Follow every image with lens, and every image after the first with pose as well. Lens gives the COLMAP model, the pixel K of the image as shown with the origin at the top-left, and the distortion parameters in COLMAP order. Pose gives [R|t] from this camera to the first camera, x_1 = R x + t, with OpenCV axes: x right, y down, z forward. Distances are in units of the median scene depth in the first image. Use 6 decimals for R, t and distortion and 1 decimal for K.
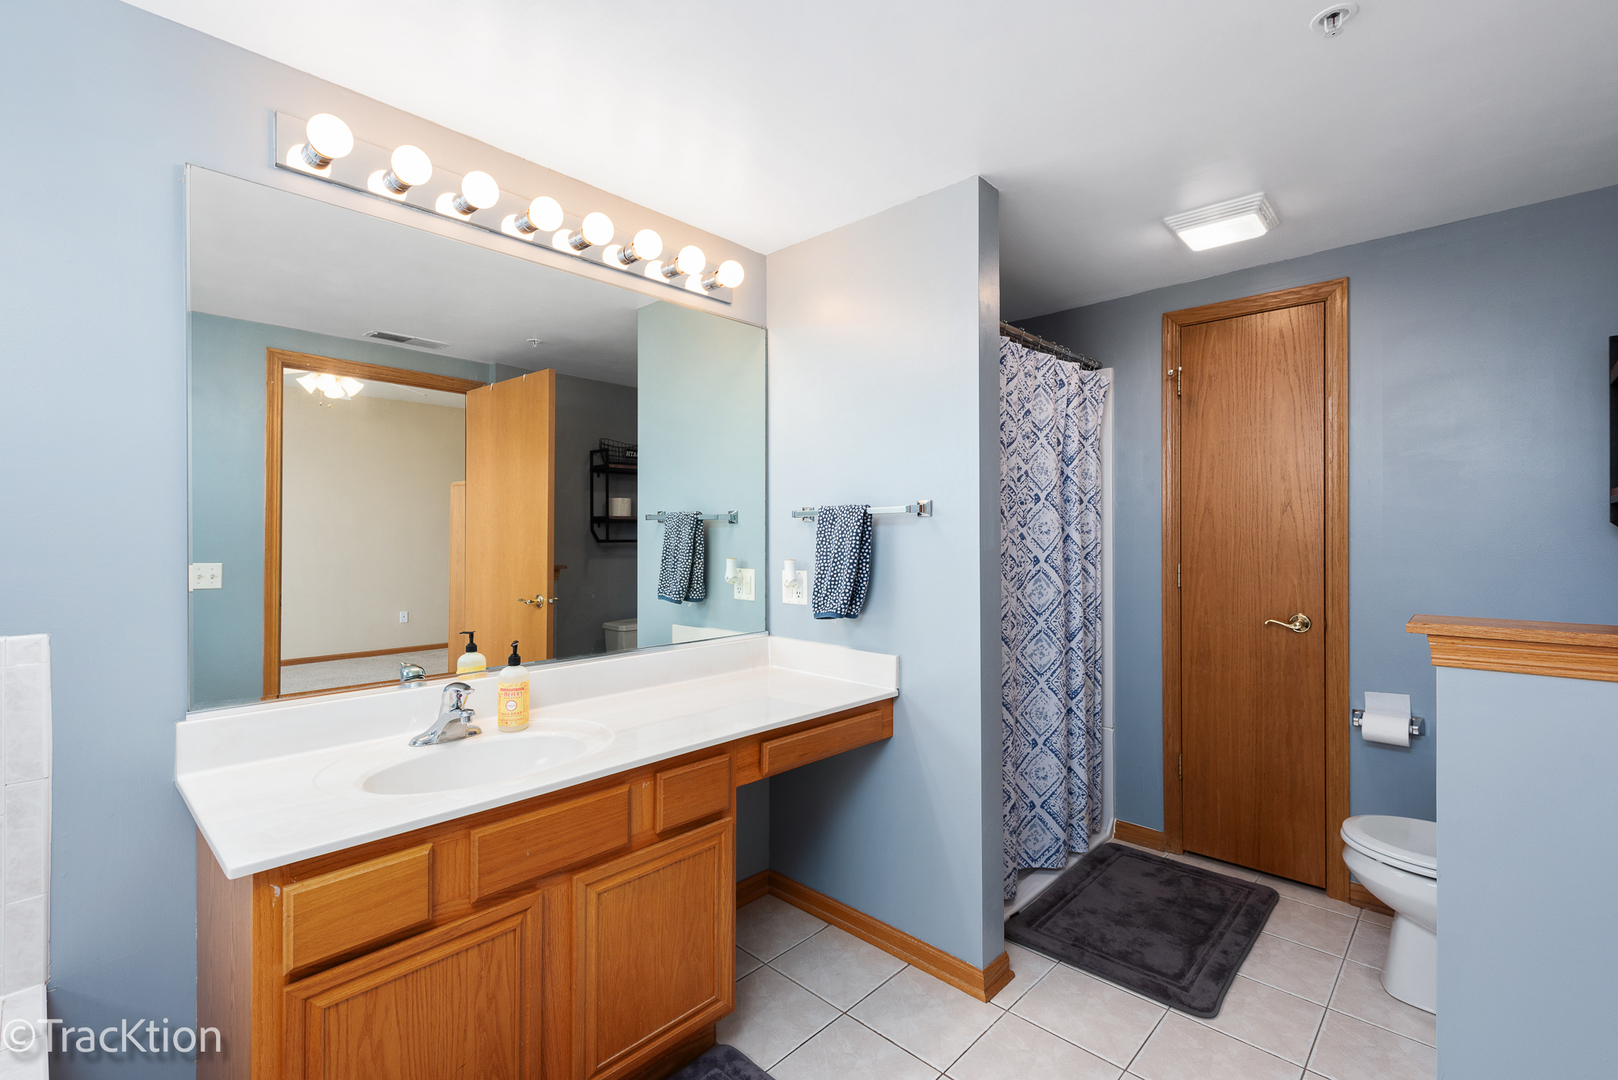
lens RADIAL K [[725.9, 0, 806.1], [0, 725.9, 534.6], [0, 0, 1]] dist [0.014288, -0.001114]
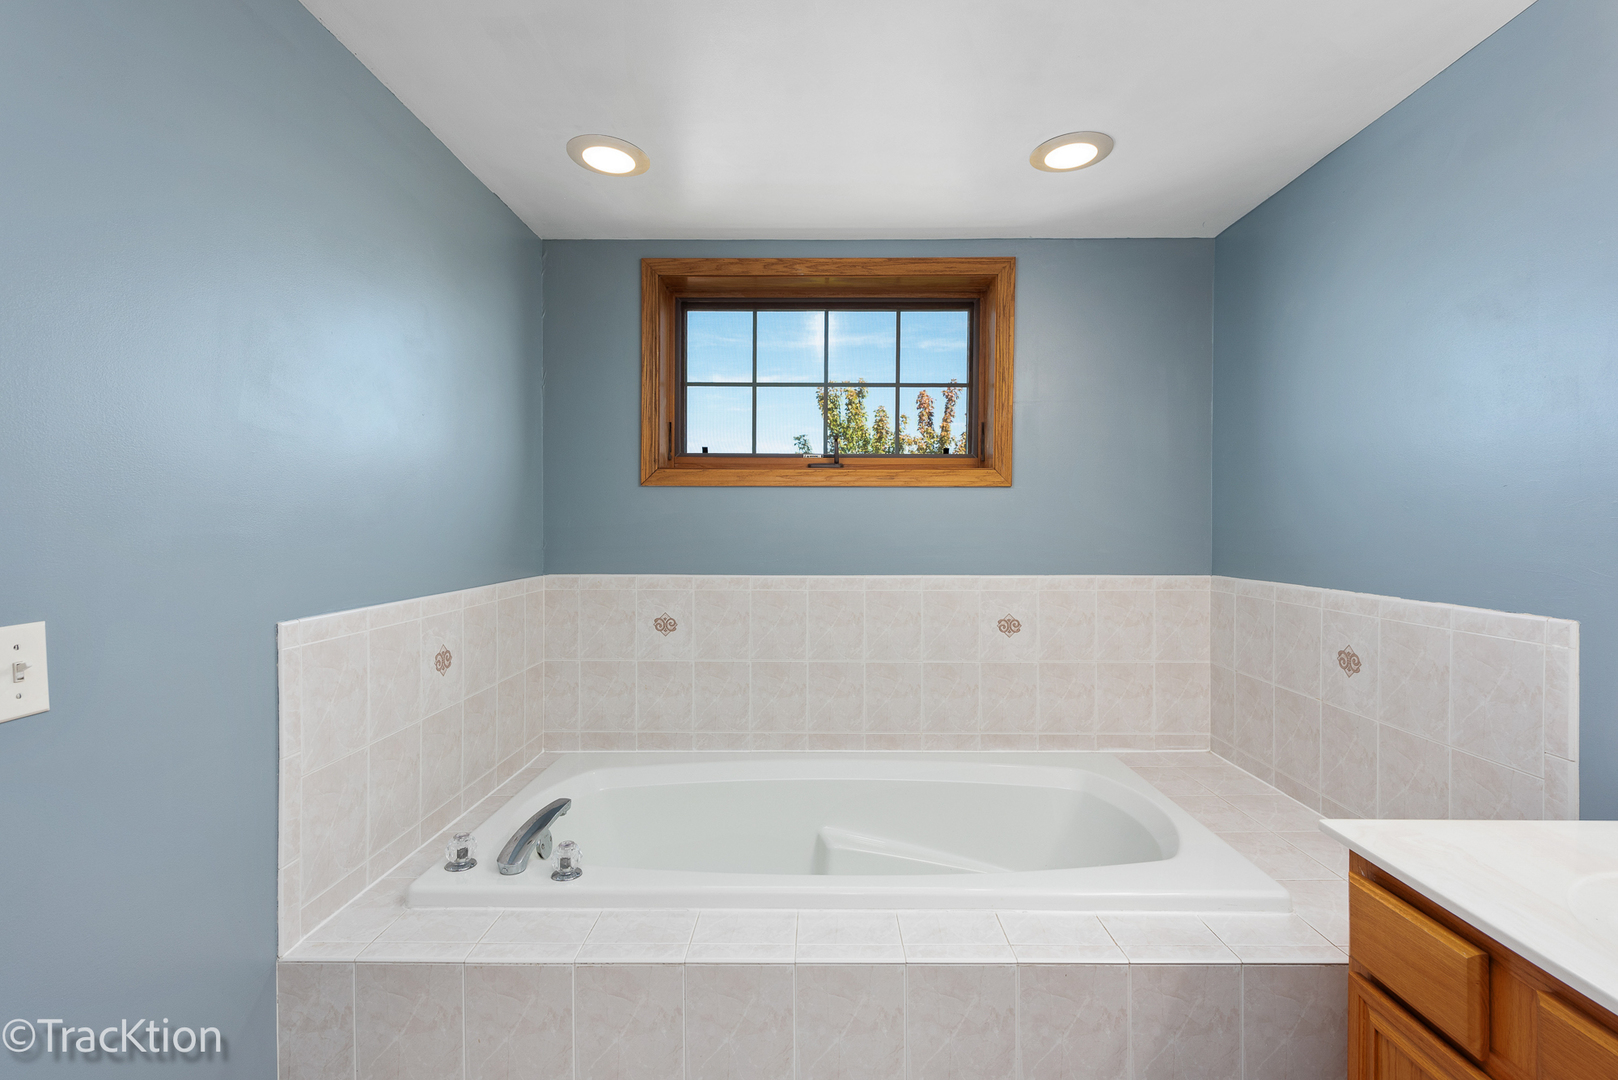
lens RADIAL K [[725.9, 0, 809.2], [0, 725.9, 536.7], [0, 0, 1]] dist [0.014288, -0.001114]
pose [[-0.735238, 0.002328, -0.677805, 0.450972], [-0.002710, 0.999976, 0.006375, 0.015516], [0.677804, 0.006524, -0.735214, 1.077503]]
